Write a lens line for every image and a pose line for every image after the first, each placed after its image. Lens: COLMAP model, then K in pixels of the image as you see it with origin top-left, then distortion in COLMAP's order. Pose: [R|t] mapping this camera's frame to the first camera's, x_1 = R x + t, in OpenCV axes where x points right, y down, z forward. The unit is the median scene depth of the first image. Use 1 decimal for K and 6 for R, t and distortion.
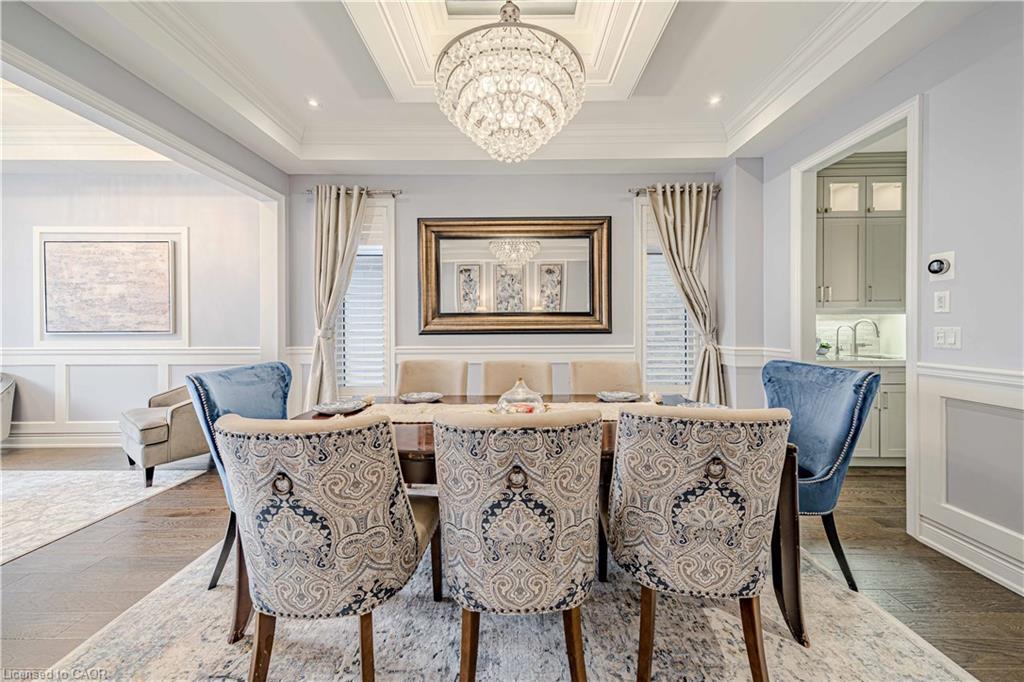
lens RADIAL K [[358.1, 0, 516.2], [0, 358.1, 335.4], [0, 0, 1]] dist [0.010012, -0.000680]
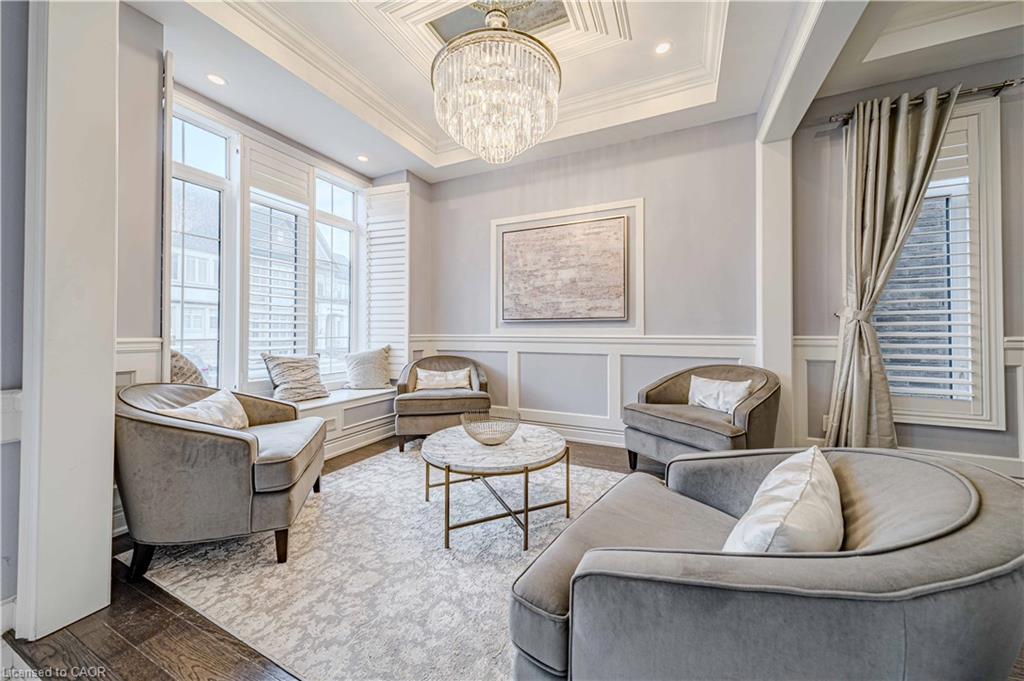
lens RADIAL K [[358.1, 0, 513.5], [0, 358.1, 331.2], [0, 0, 1]] dist [0.010012, -0.000680]
pose [[0.908060, 0.002605, -0.418832, -0.837790], [-0.008204, 0.999899, -0.011569, 0.035177], [0.418759, 0.013942, 0.907990, 0.085682]]
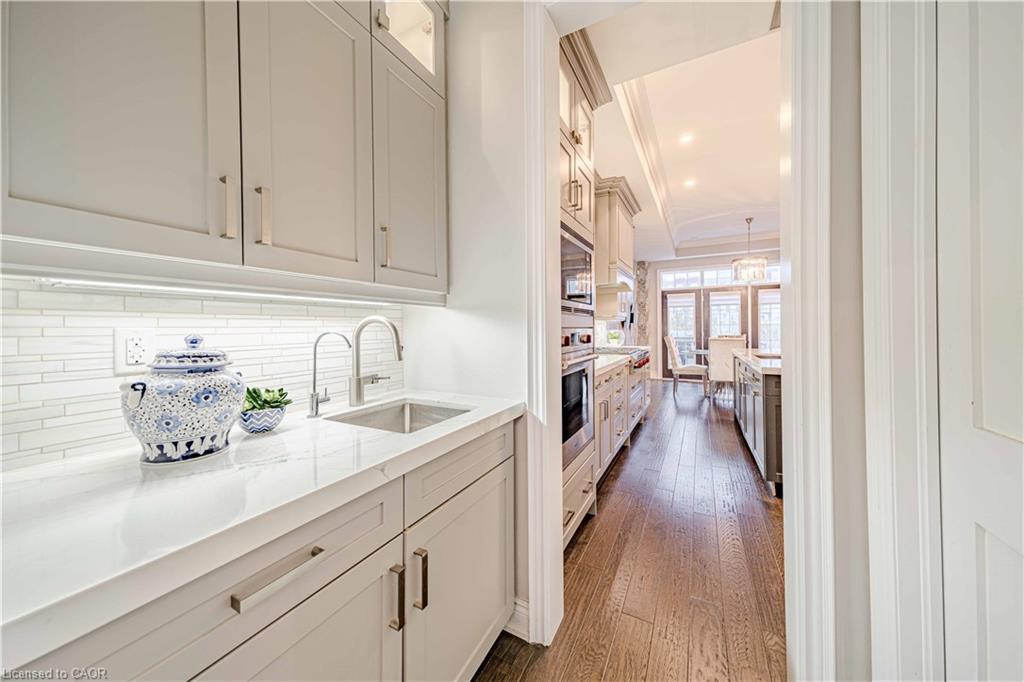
lens RADIAL K [[358.1, 0, 512.2], [0, 358.1, 333.4], [0, 0, 1]] dist [0.010012, -0.000680]
pose [[0.456276, 0.001709, 0.889837, 0.675923], [0.010466, 0.999919, -0.007287, -0.020940], [-0.889777, 0.012638, 0.456221, 0.679612]]
